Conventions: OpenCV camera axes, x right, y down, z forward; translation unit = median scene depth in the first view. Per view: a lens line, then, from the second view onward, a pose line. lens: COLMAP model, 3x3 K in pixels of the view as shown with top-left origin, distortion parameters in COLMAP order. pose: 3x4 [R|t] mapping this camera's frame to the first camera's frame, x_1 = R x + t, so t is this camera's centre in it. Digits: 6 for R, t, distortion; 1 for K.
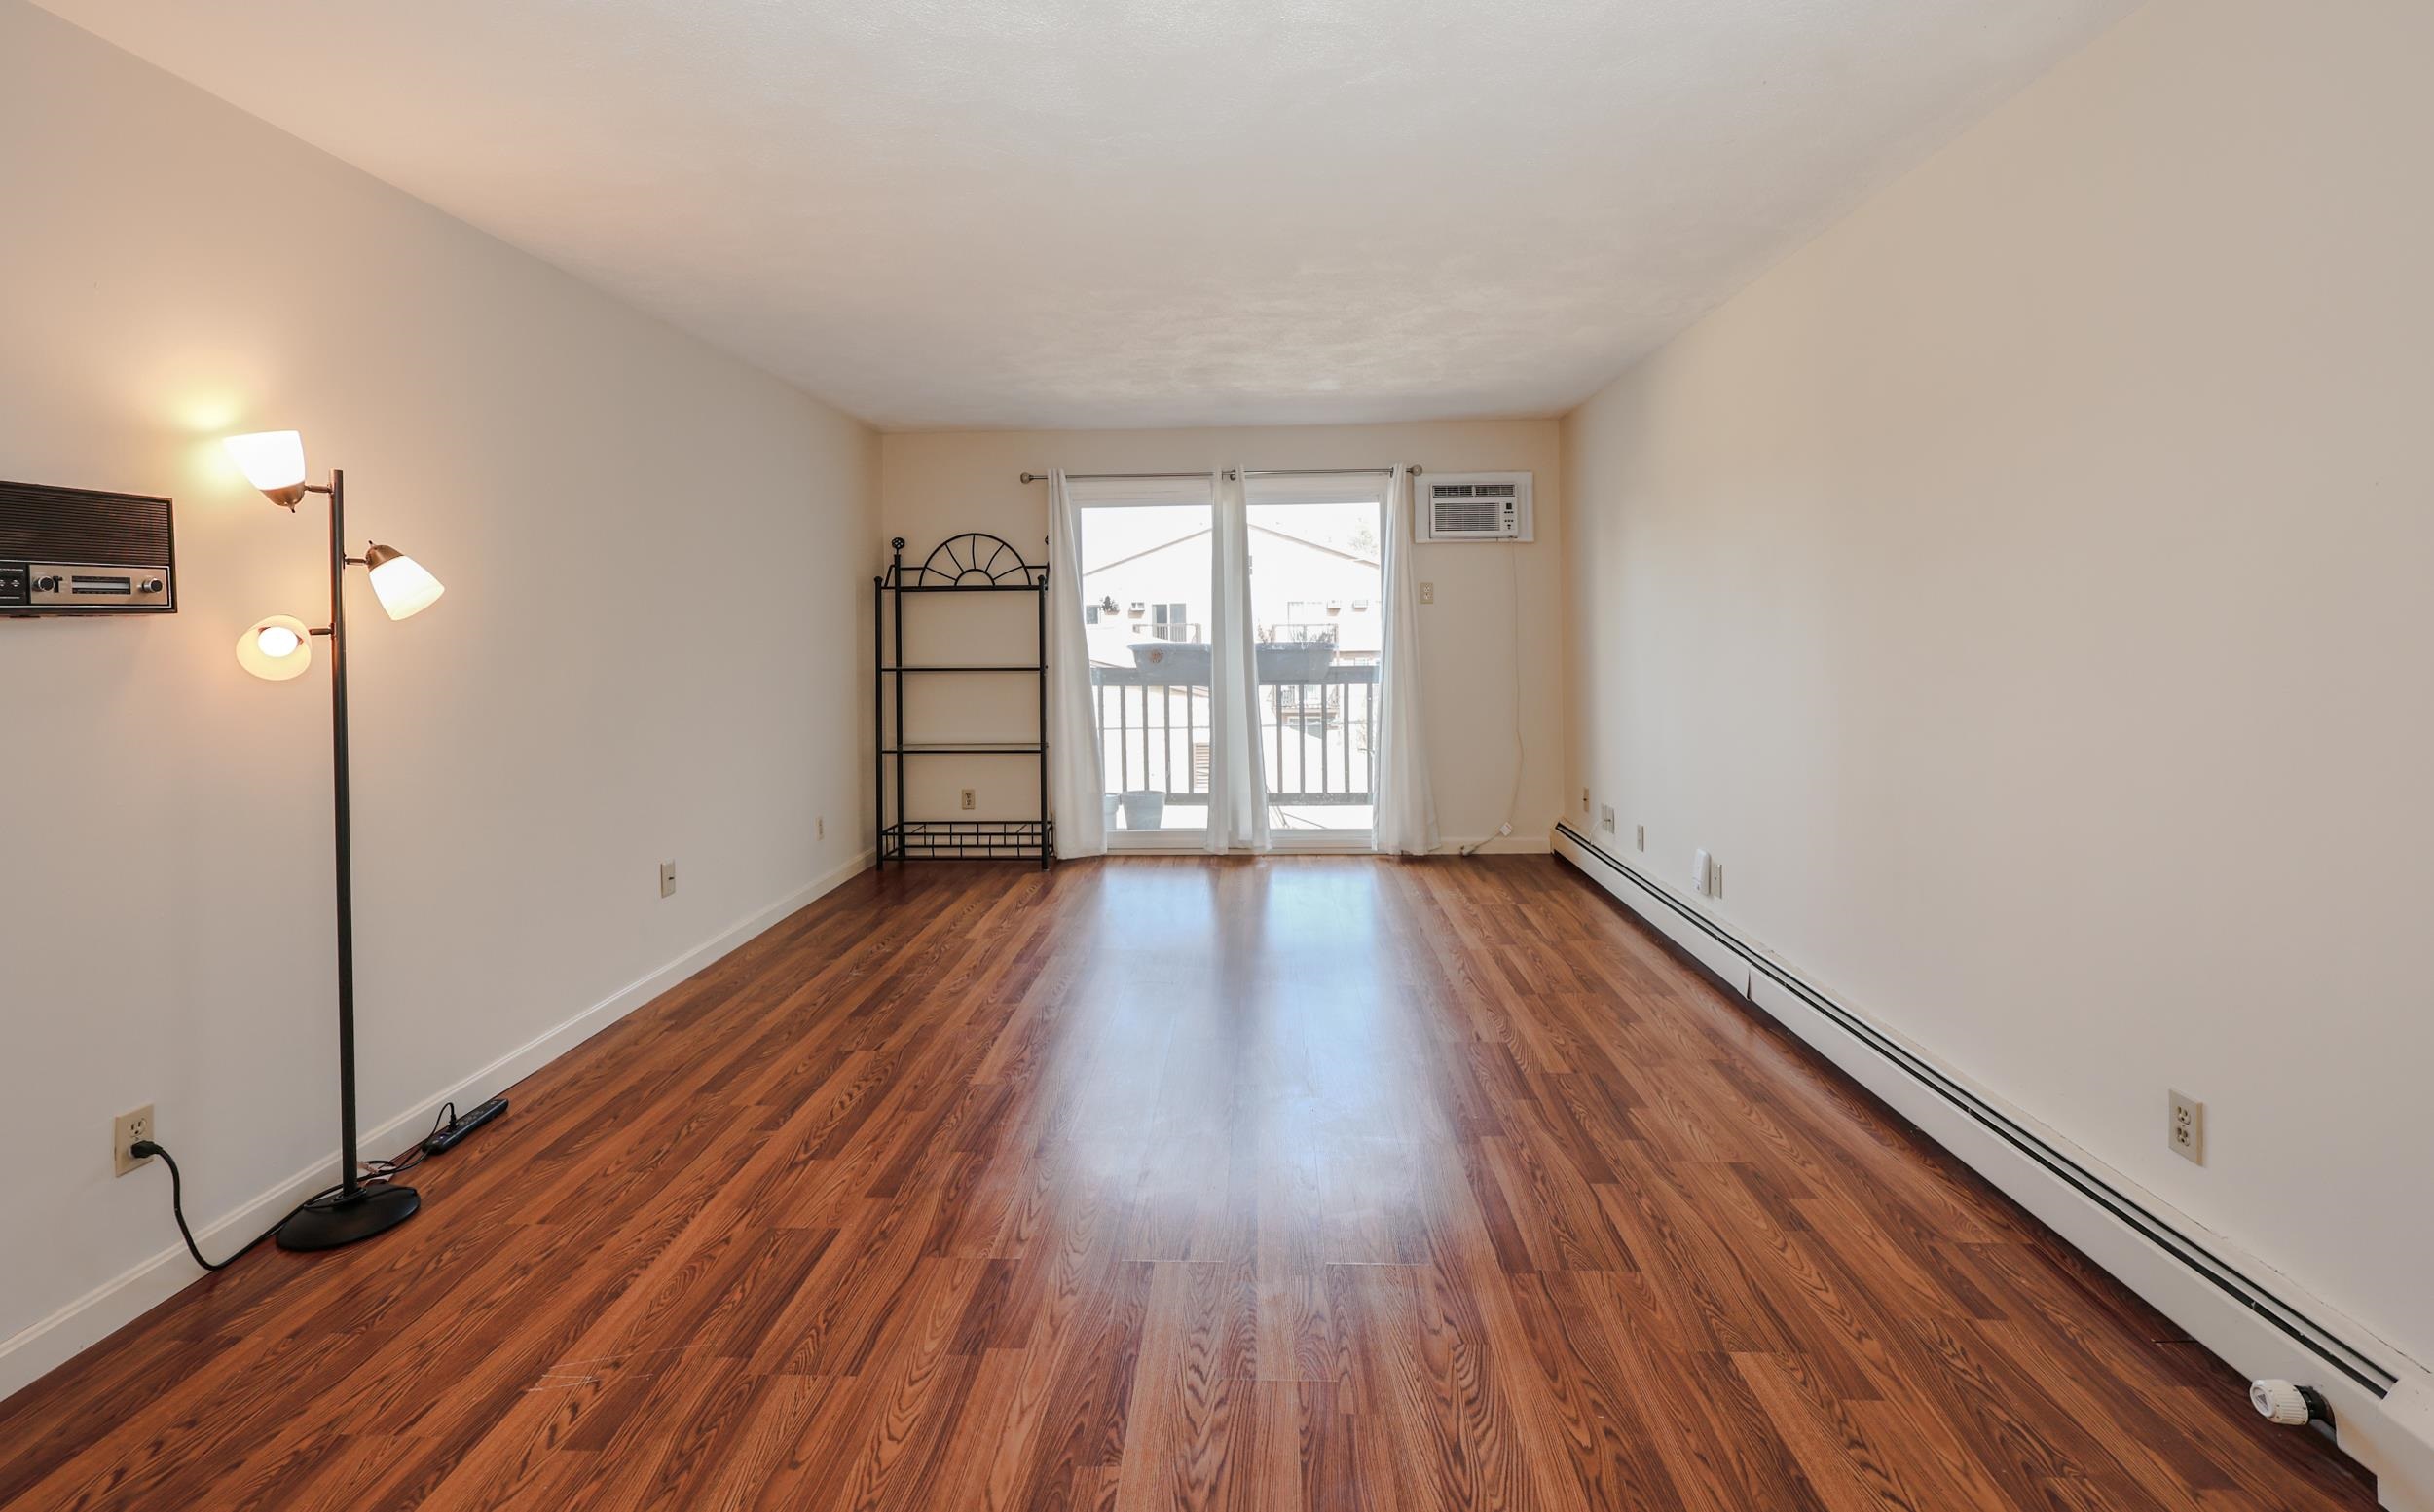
lens RADIAL K [[1068.0, 0, 1212.1], [0, 1068.0, 643.3], [0, 0, 1]] dist [0.002164, 0.000453]
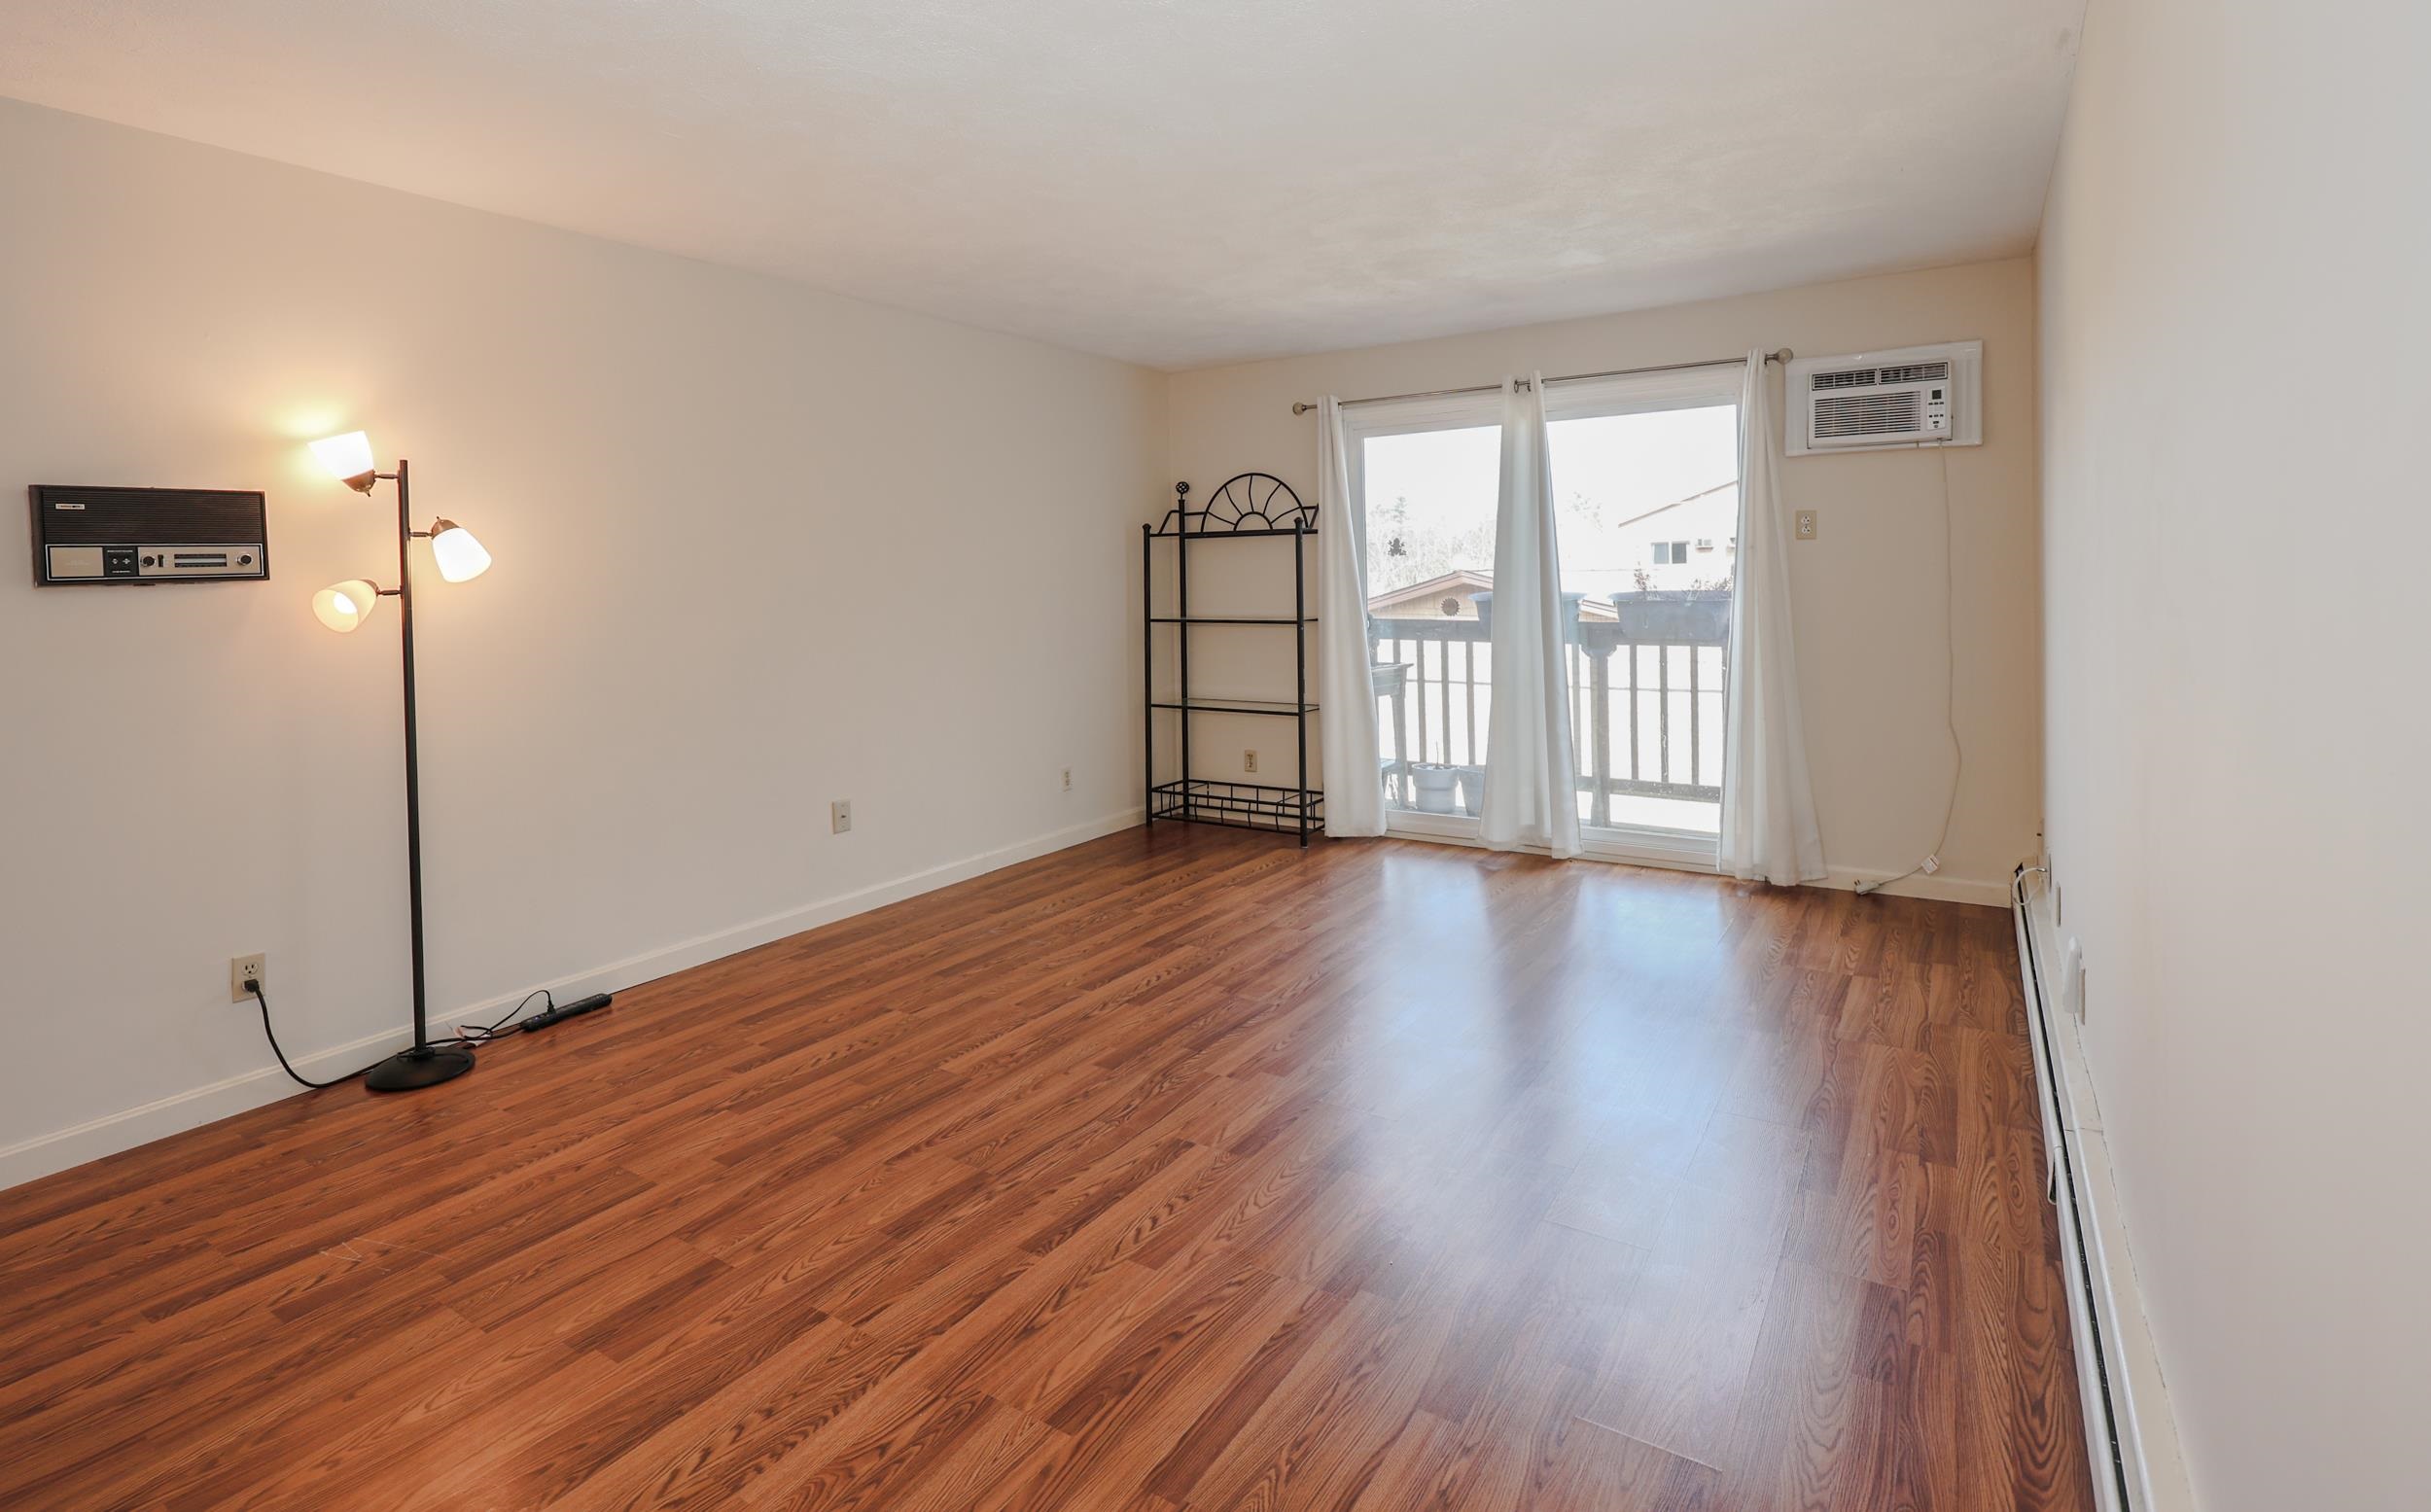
lens RADIAL K [[1145.8, 0, 1203.4], [0, 1145.8, 607.5], [0, 0, 1]] dist [0.002152, -0.000163]
pose [[0.863465, 0.008926, -0.504329, 0.252332], [0.001274, 0.999802, 0.019877, -0.007414], [0.504406, -0.017806, 0.863283, 0.131536]]
